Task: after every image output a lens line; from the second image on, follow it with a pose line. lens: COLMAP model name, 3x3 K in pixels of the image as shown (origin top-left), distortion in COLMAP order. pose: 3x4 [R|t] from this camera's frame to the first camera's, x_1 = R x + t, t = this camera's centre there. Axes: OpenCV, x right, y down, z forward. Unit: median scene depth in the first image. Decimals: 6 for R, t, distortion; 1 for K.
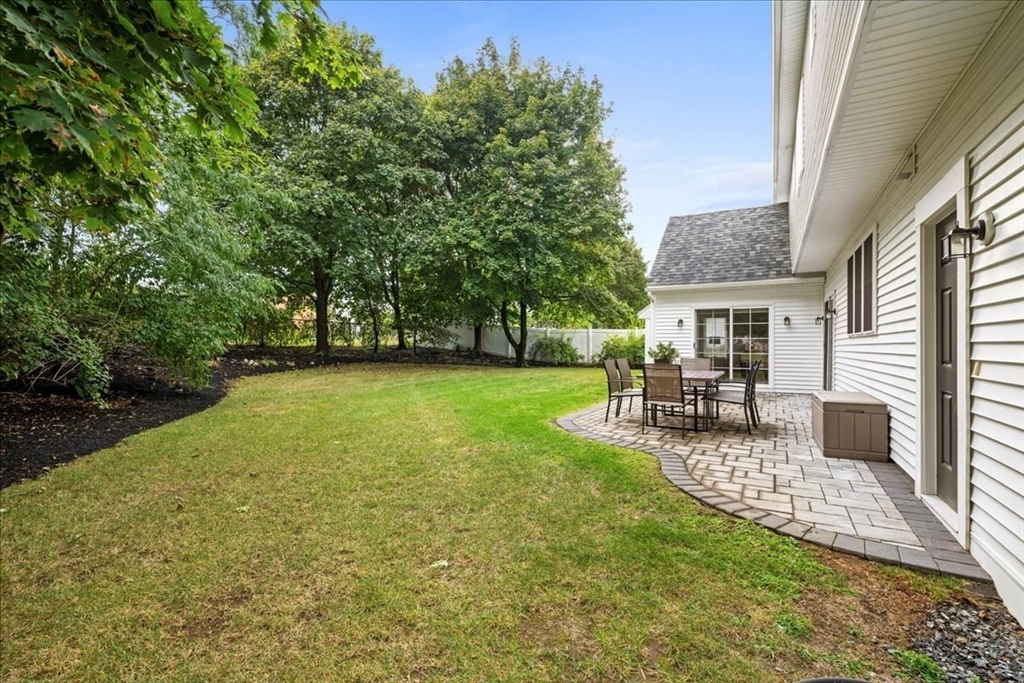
lens RADIAL K [[462.4, 0, 512.0], [0, 462.4, 341.5], [0, 0, 1]] dist [0.002217, 0.000048]
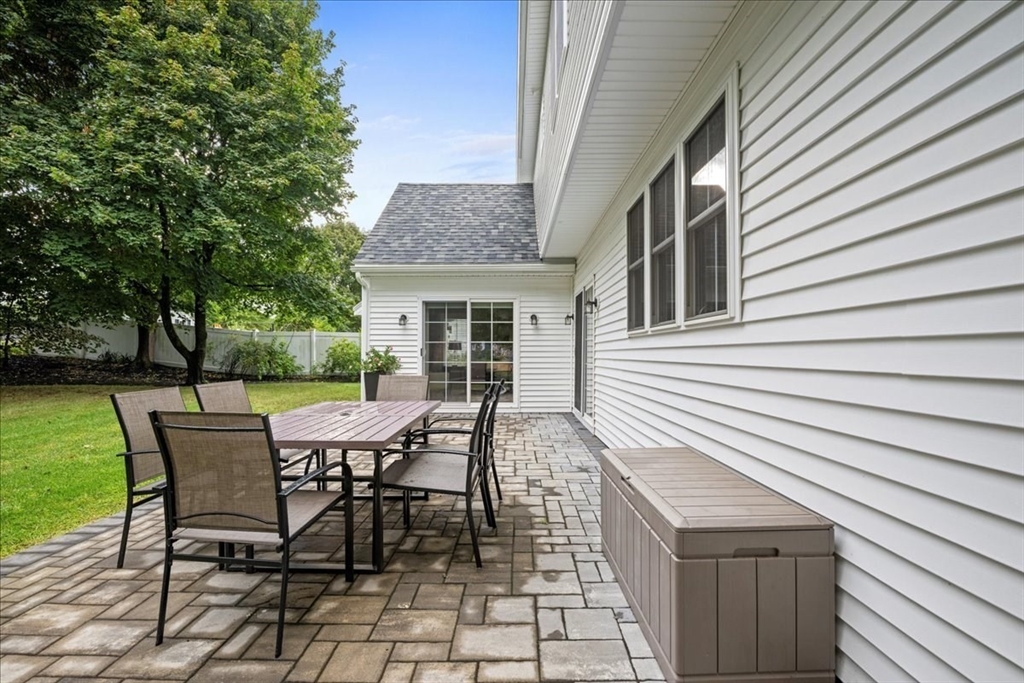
lens RADIAL K [[458.6, 0, 514.2], [0, 458.6, 345.6], [0, 0, 1]] dist [-0.014346, -0.000061]
pose [[0.870995, 0.003546, 0.491280, 0.159097], [-0.000051, 0.999975, -0.007128, 0.003599], [-0.491292, 0.006183, 0.870973, 0.293324]]
